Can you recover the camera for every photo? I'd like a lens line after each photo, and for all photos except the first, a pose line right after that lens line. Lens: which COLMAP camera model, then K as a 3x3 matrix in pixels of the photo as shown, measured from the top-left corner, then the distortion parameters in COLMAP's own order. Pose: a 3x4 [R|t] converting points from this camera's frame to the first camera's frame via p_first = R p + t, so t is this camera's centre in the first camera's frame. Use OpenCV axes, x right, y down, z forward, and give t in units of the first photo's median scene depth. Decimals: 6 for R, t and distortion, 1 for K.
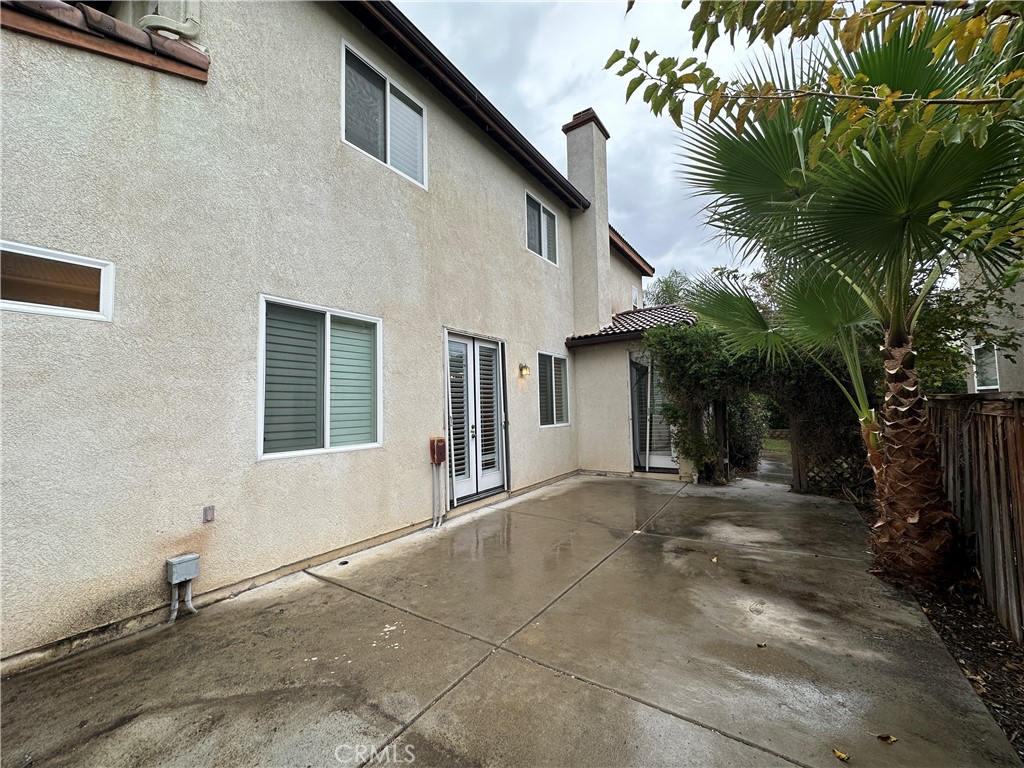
lens RADIAL K [[406.9, 0, 510.8], [0, 406.9, 385.4], [0, 0, 1]] dist [-0.002459, 0.000180]
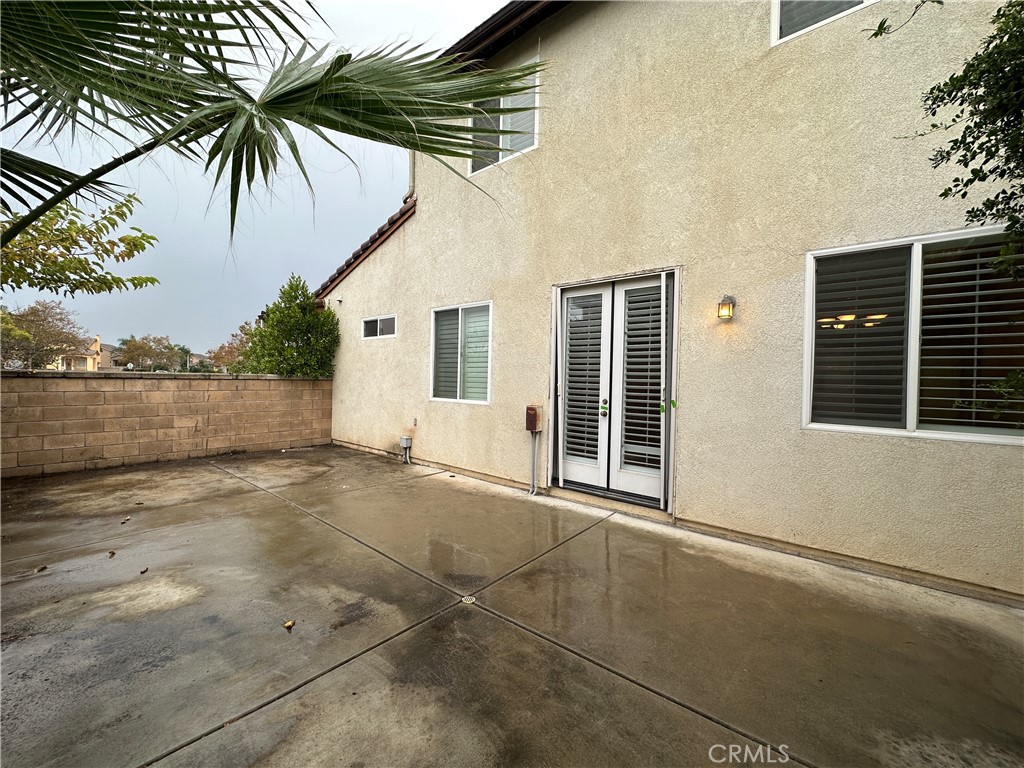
lens RADIAL K [[406.9, 0, 510.8], [0, 406.9, 385.4], [0, 0, 1]] dist [-0.002459, 0.000180]
pose [[-0.104623, 0.038383, -0.993771, 0.884127], [0.037734, 0.998689, 0.034600, 0.049791], [0.993796, -0.033879, -0.105934, 1.172988]]
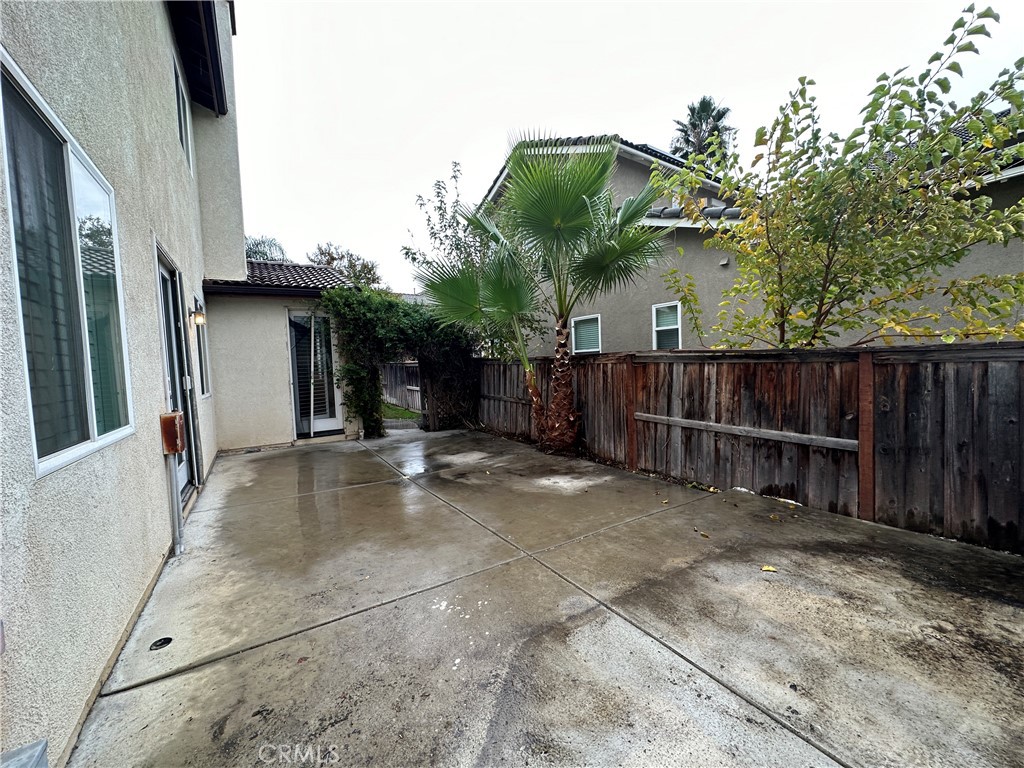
lens RADIAL K [[406.9, 0, 510.8], [0, 406.9, 385.4], [0, 0, 1]] dist [-0.002459, 0.000180]
pose [[0.410711, -0.040615, 0.910861, -0.591596], [-0.020822, 0.998329, 0.053904, 0.047685], [-0.911528, -0.041105, 0.409179, 0.313072]]
